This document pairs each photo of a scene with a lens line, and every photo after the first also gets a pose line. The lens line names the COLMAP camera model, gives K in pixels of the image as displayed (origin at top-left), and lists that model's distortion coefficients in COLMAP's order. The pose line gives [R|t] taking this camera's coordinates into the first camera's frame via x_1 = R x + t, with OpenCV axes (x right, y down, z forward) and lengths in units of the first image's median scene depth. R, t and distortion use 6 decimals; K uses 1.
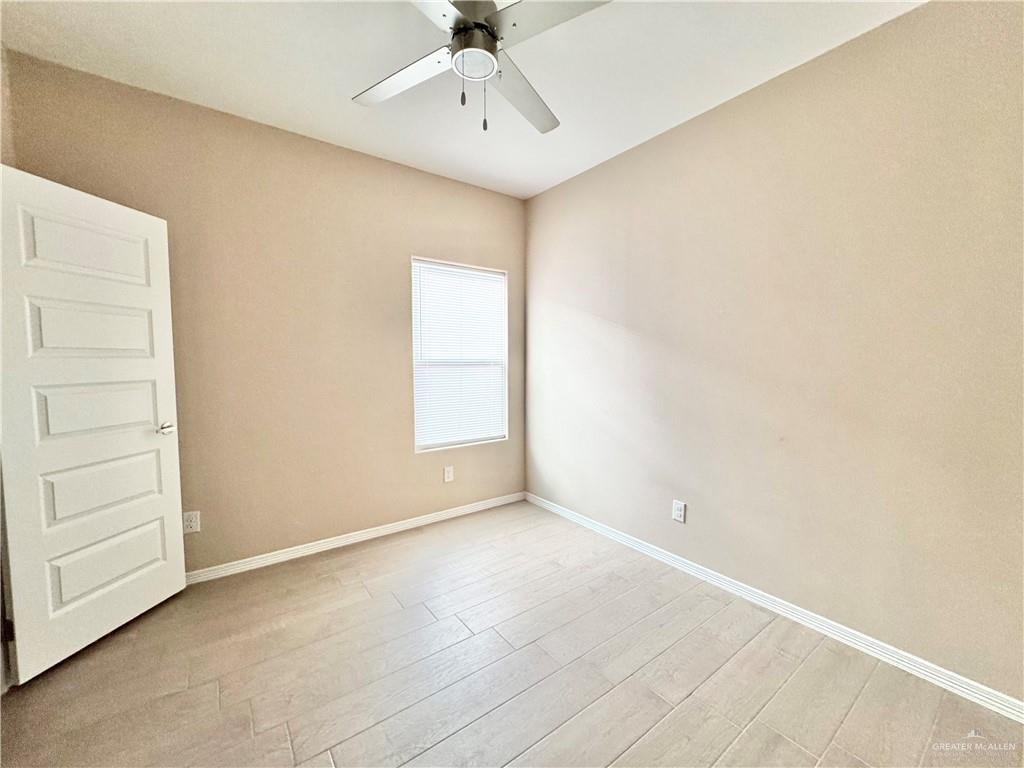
lens RADIAL K [[408.2, 0, 513.2], [0, 408.2, 384.4], [0, 0, 1]] dist [-0.007990, 0.000084]
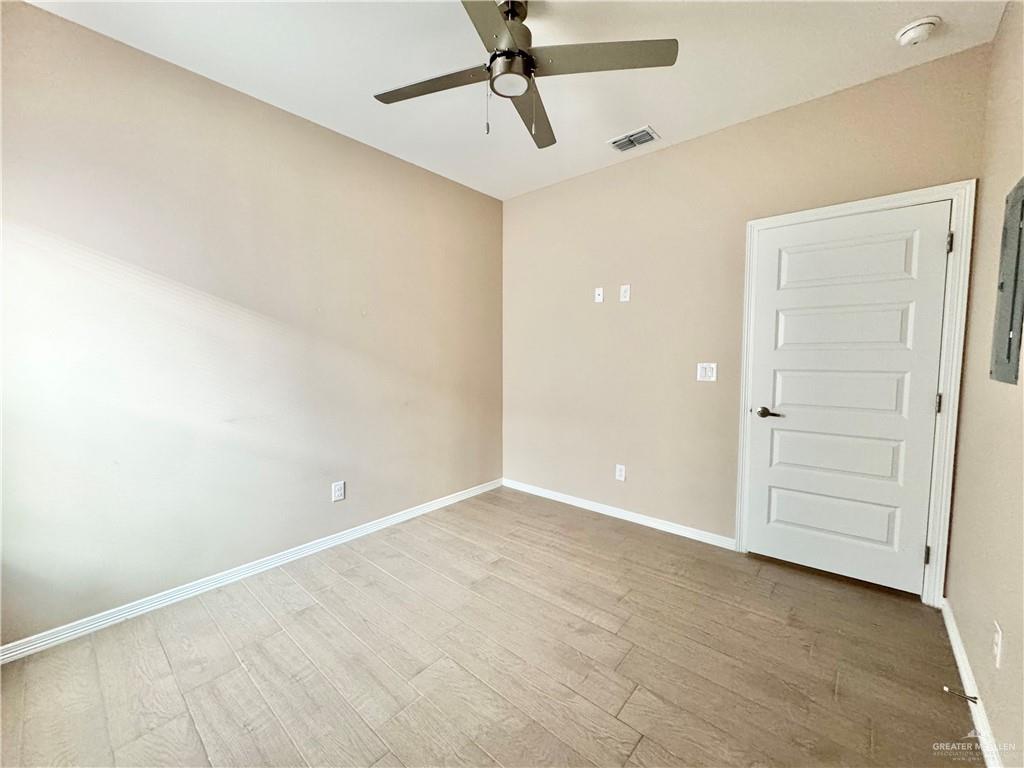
lens RADIAL K [[408.2, 0, 513.2], [0, 408.2, 384.4], [0, 0, 1]] dist [-0.007990, 0.000084]
pose [[-0.220621, -0.076506, 0.972355, -0.727433], [0.060140, 0.993955, 0.091851, -0.042861], [-0.973504, 0.078742, -0.214686, 0.758767]]
